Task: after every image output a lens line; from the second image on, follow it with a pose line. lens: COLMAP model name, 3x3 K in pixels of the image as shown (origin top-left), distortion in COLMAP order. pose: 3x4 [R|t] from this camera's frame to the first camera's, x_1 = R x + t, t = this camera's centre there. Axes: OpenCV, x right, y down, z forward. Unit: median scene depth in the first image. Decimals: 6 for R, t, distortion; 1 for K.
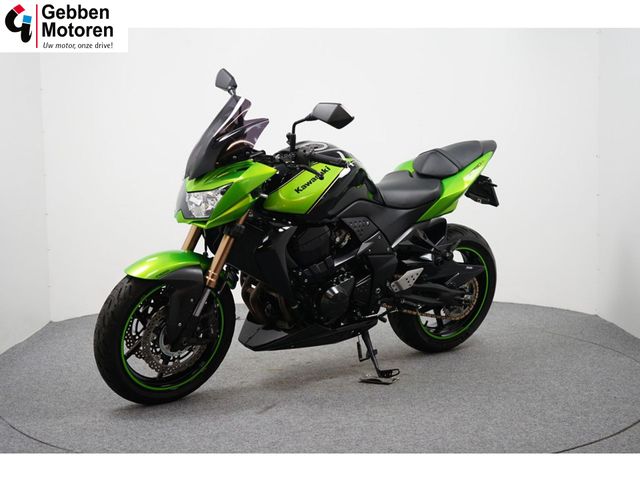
lens RADIAL K [[973.5, 0, 320.0], [0, 973.5, 240.0], [0, 0, 1]] dist [-0.005316, -0.008076]
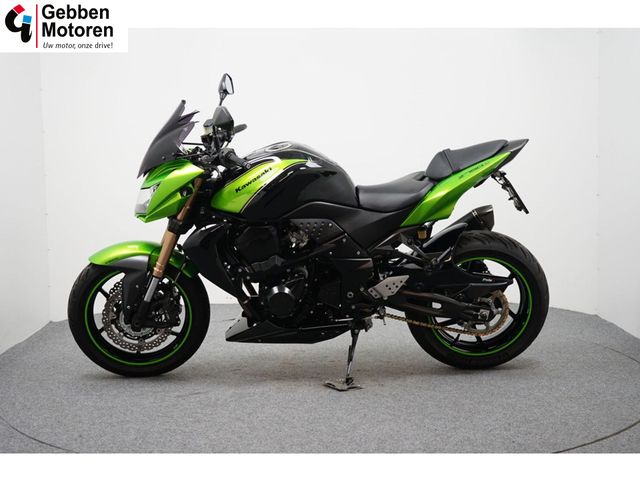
lens RADIAL K [[973.5, 0, 320.0], [0, 973.5, 240.0], [0, 0, 1]] dist [-0.005316, -0.008076]
pose [[0.843121, 0.064464, -0.533845, 0.550295], [-0.055727, 0.997917, 0.032490, -0.032538], [0.534828, 0.002356, 0.844958, 0.164157]]
